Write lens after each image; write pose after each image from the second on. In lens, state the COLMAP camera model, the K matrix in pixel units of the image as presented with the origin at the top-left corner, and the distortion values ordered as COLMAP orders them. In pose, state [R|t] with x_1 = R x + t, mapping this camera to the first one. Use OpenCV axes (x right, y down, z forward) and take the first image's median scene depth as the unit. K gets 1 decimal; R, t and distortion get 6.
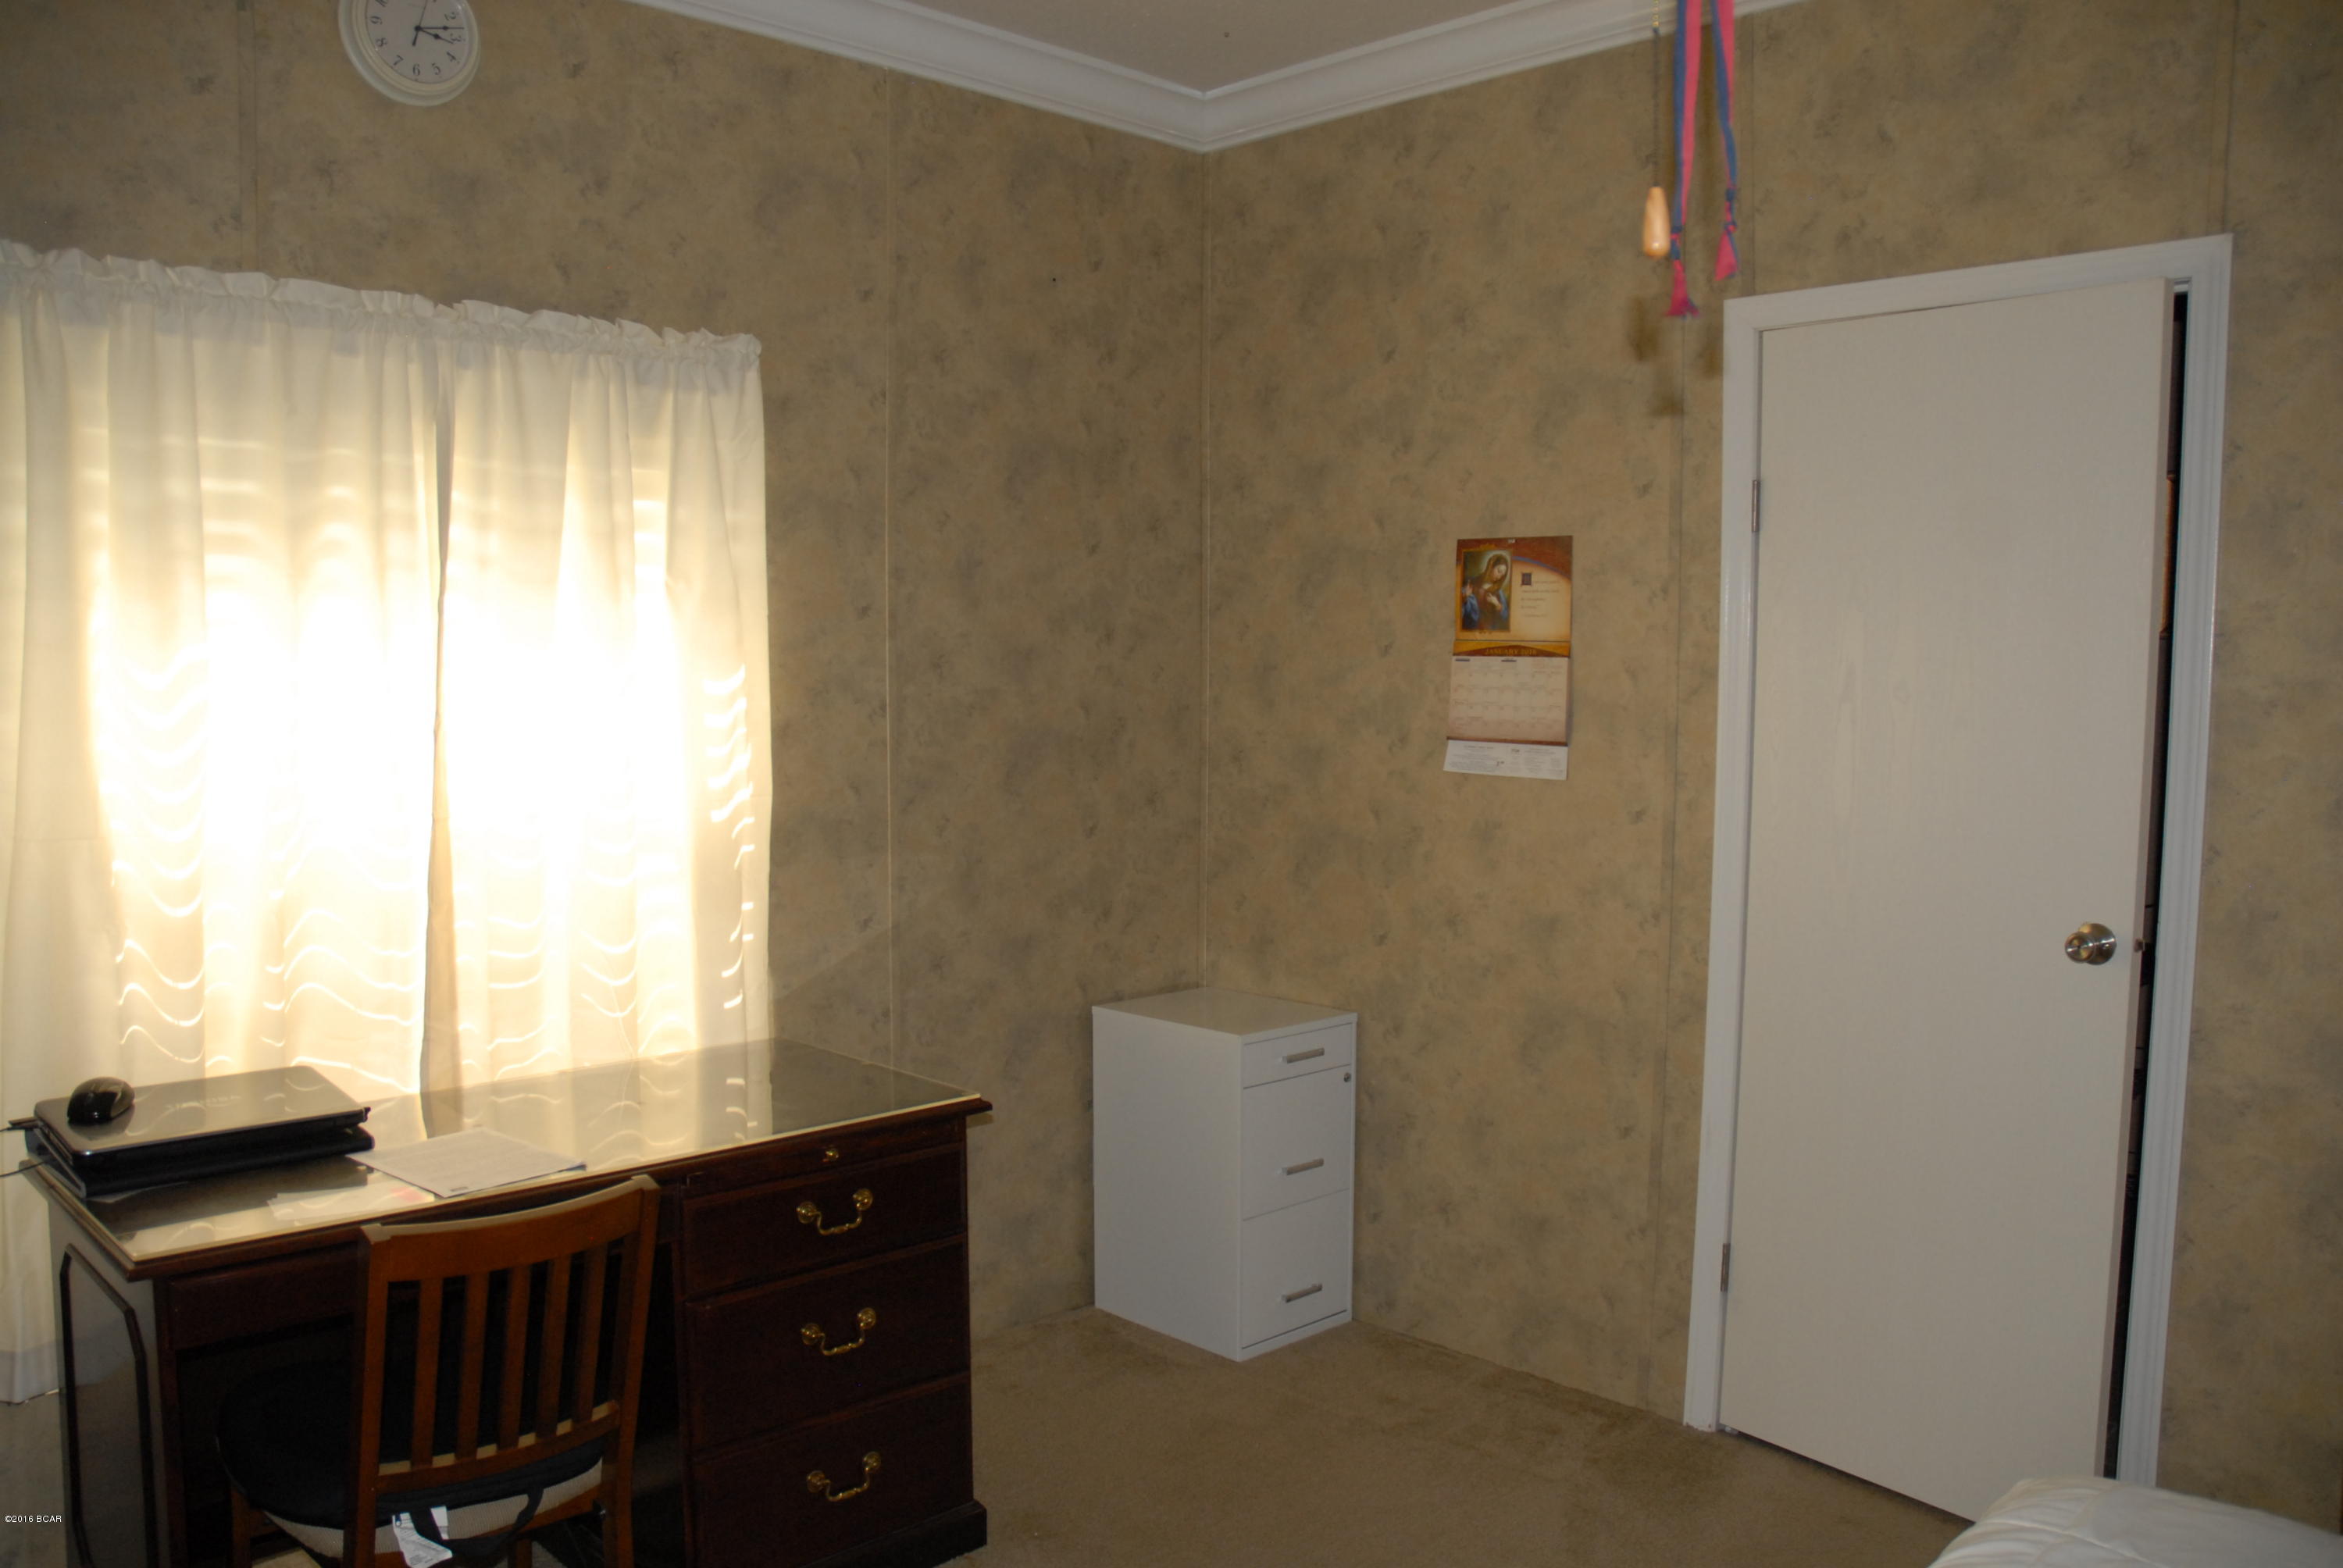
lens RADIAL K [[1818.1, 0, 1169.5], [0, 1818.1, 821.8], [0, 0, 1]] dist [-0.175285, 0.165778]
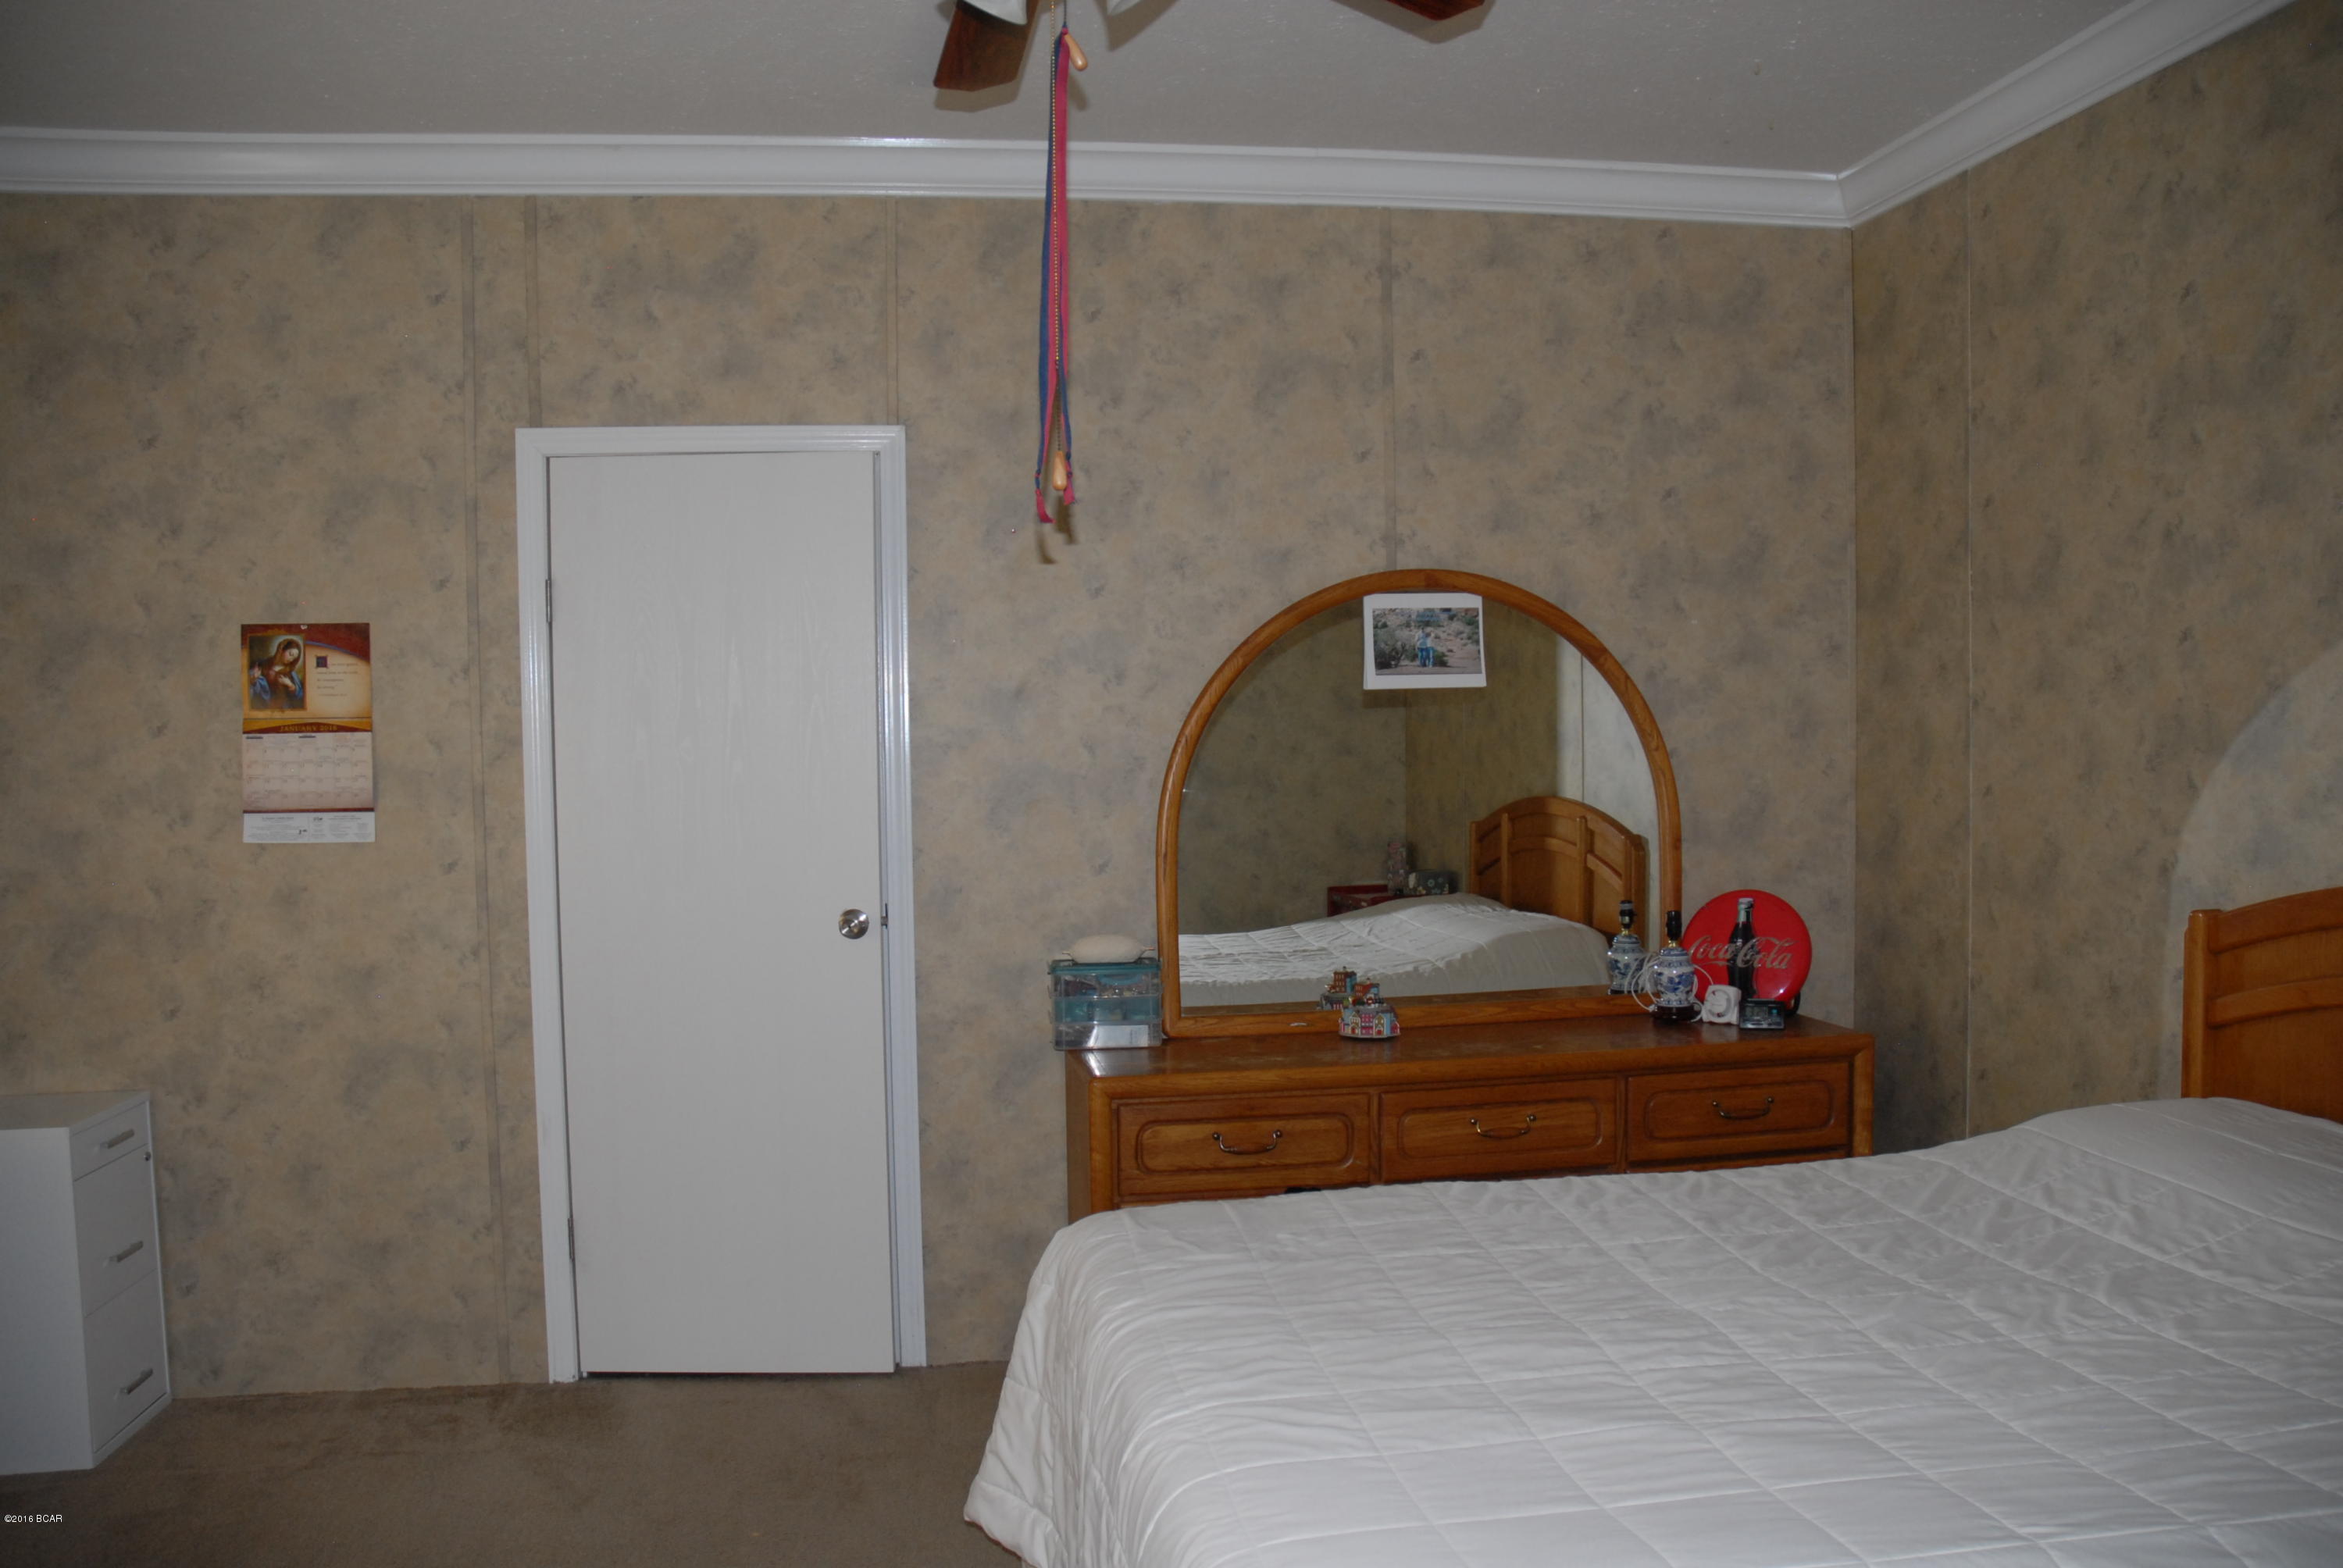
lens RADIAL K [[1818.1, 0, 1169.5], [0, 1818.1, 821.8], [0, 0, 1]] dist [-0.175285, 0.165778]
pose [[0.600052, -0.058631, 0.797810, -0.354047], [0.091255, 0.995817, 0.004548, 0.004376], [-0.794739, 0.070076, 0.602892, -0.048704]]
